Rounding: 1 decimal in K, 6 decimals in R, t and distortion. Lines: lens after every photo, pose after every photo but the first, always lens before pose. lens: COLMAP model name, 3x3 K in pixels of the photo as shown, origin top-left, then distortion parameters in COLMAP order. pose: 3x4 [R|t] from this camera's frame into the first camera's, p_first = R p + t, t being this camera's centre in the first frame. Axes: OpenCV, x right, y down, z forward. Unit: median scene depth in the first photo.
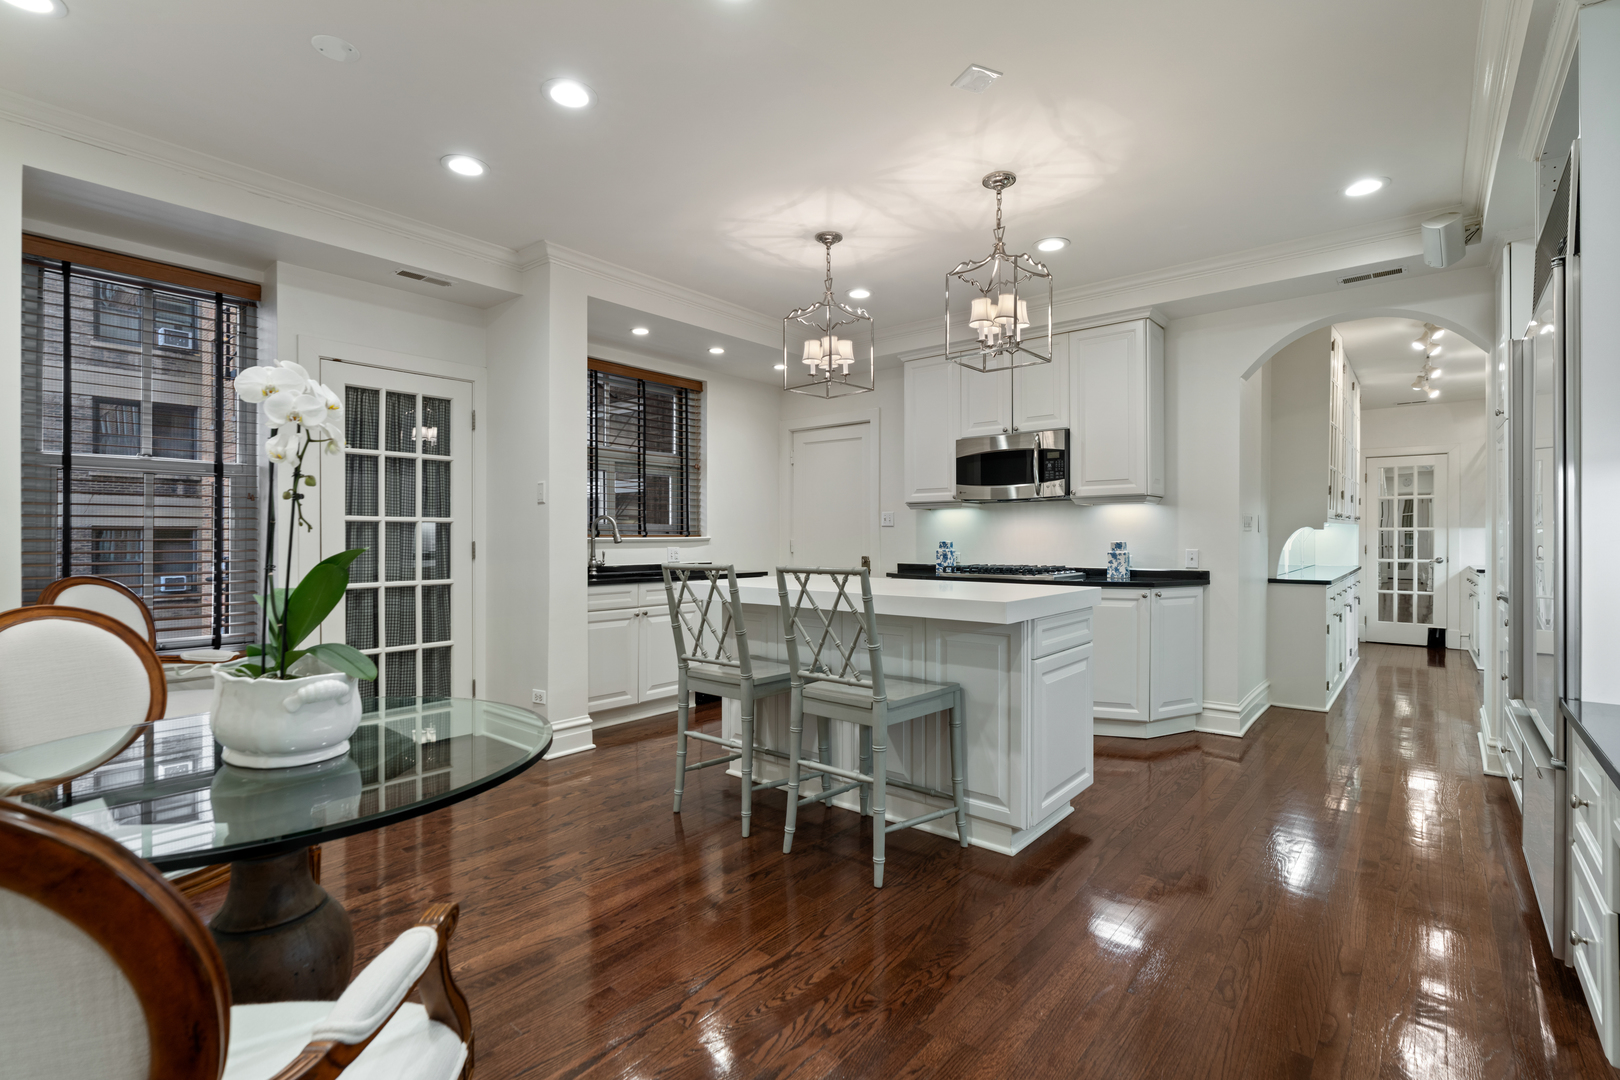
lens RADIAL K [[737.7, 0, 809.1], [0, 737.7, 533.6], [0, 0, 1]] dist [0.001244, -0.001099]
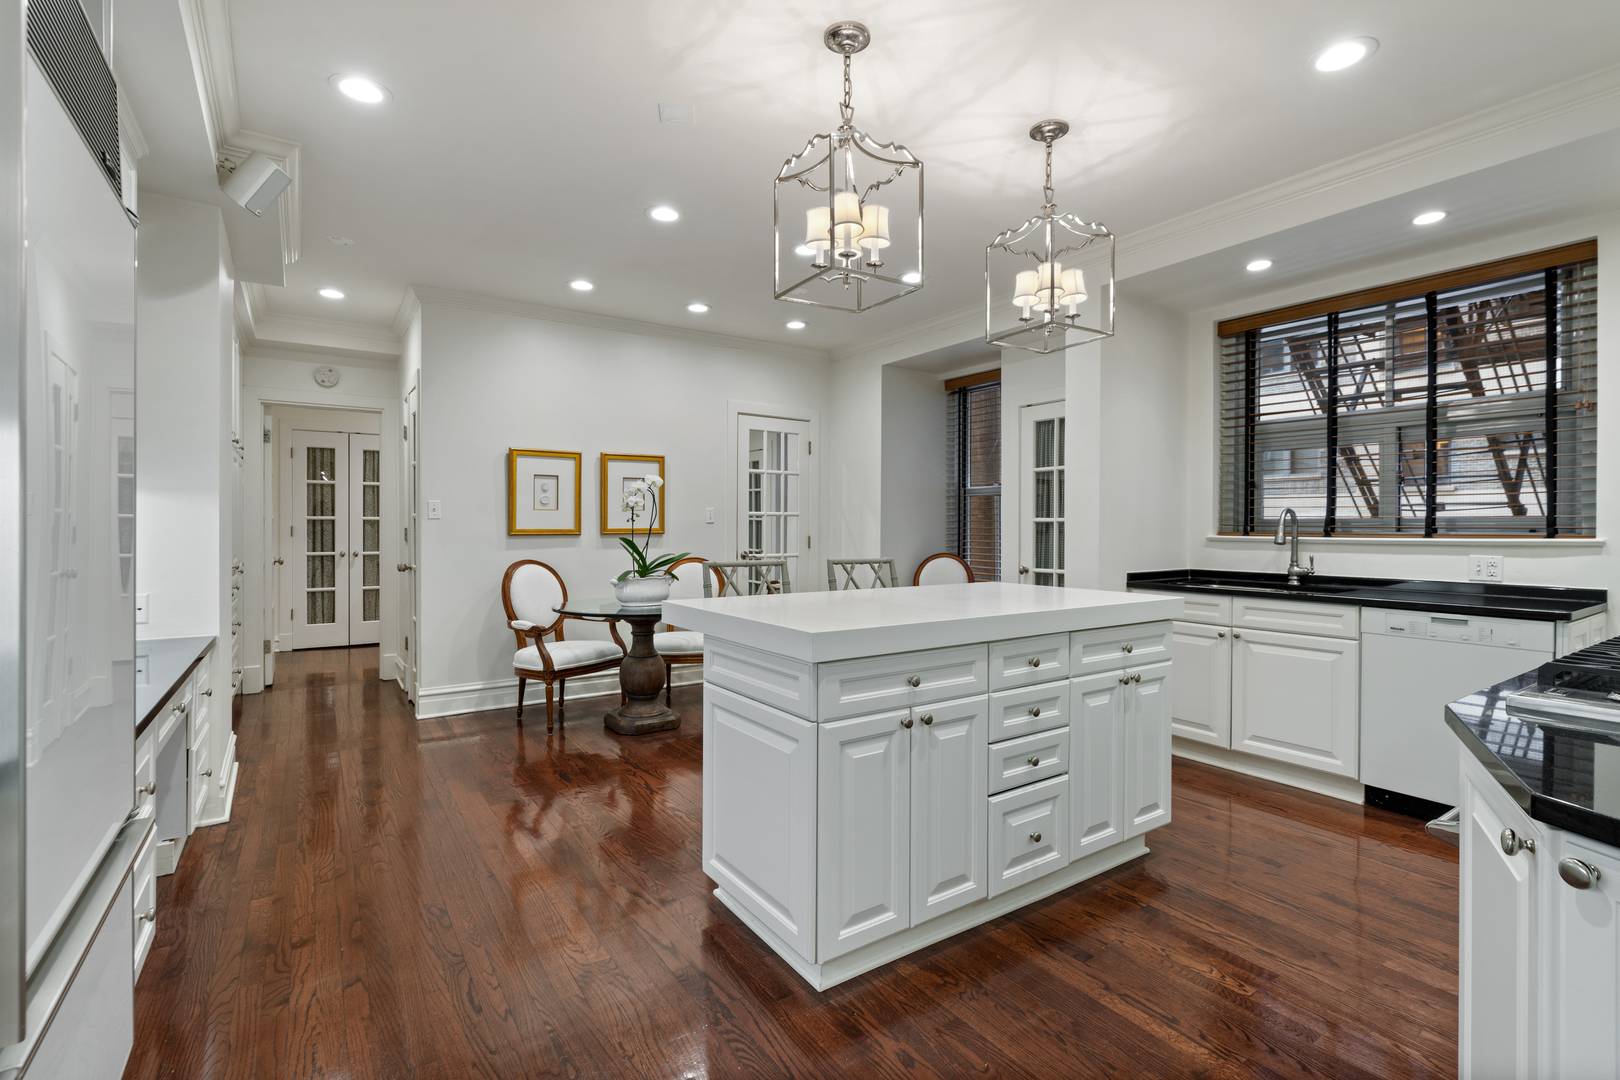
lens RADIAL K [[737.7, 0, 809.4], [0, 737.7, 533.3], [0, 0, 1]] dist [0.001244, -0.001099]
pose [[-0.270134, 0.010348, -0.962767, 0.606151], [-0.003077, 0.999928, 0.011611, -0.006386], [0.962818, 0.006099, -0.270082, 0.735181]]
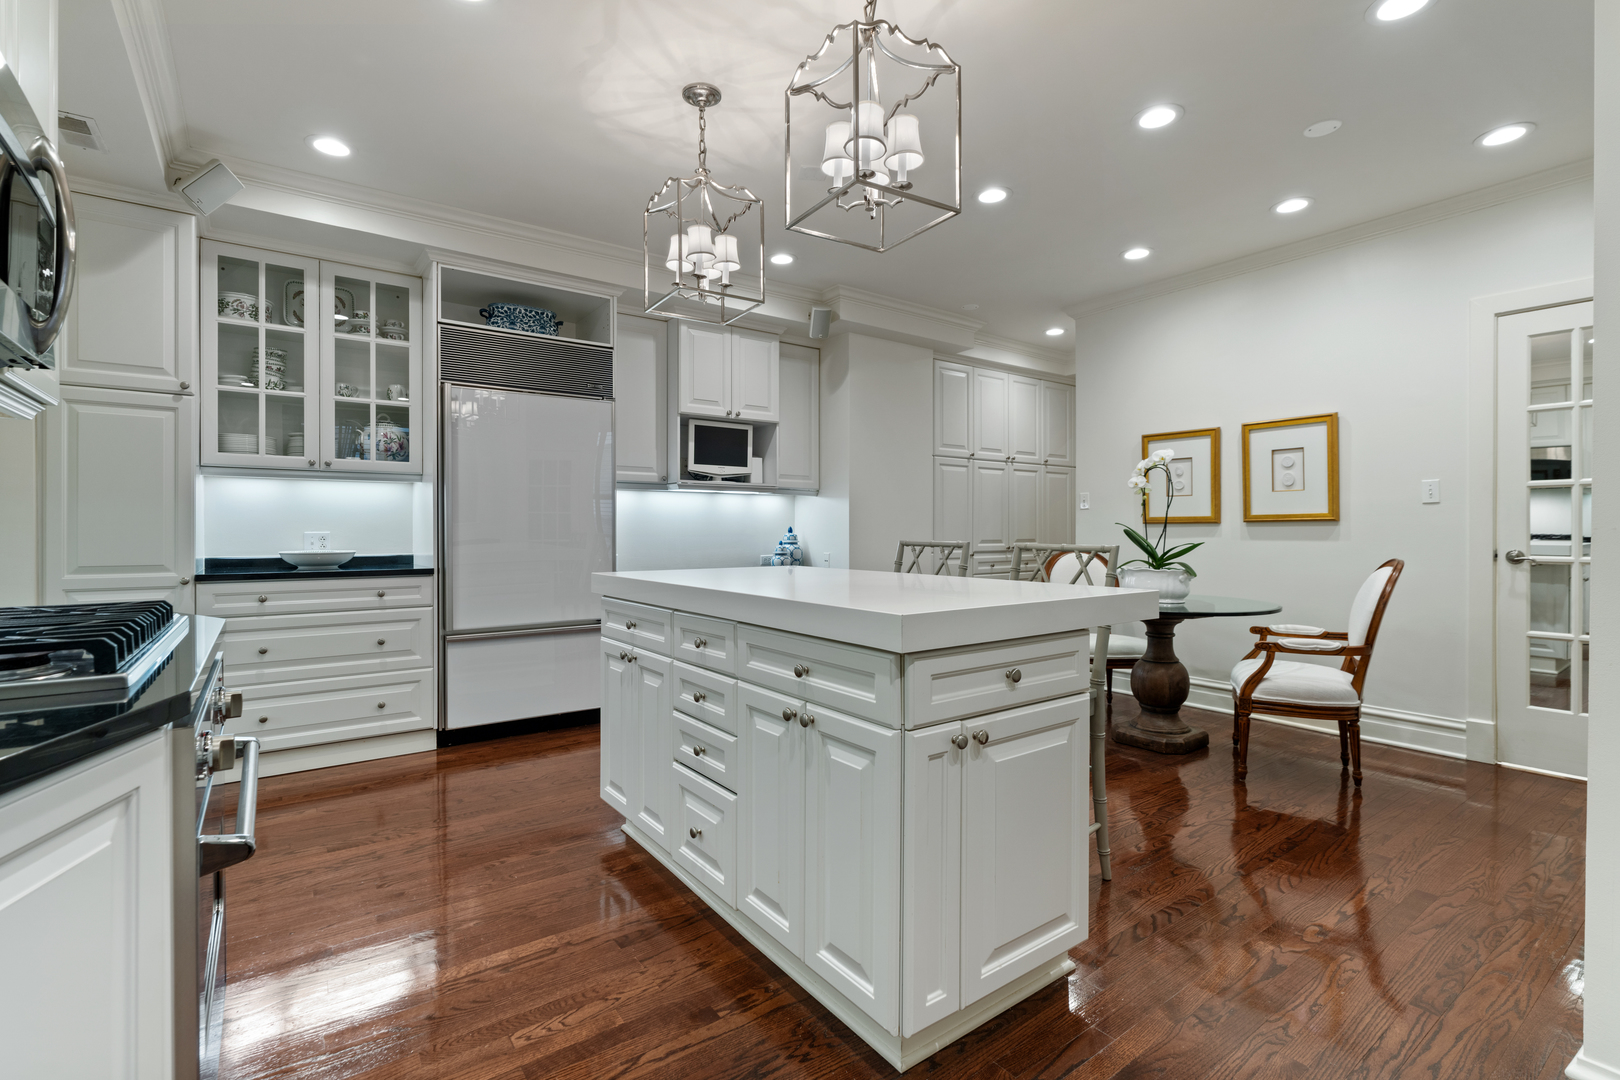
lens RADIAL K [[737.7, 0, 803.3], [0, 737.7, 534.3], [0, 0, 1]] dist [0.001244, -0.001099]
pose [[-0.969389, 0.002225, 0.245520, -0.038959], [0.004224, 0.999962, 0.007616, 0.014037], [-0.245494, 0.008420, -0.969362, 1.142284]]
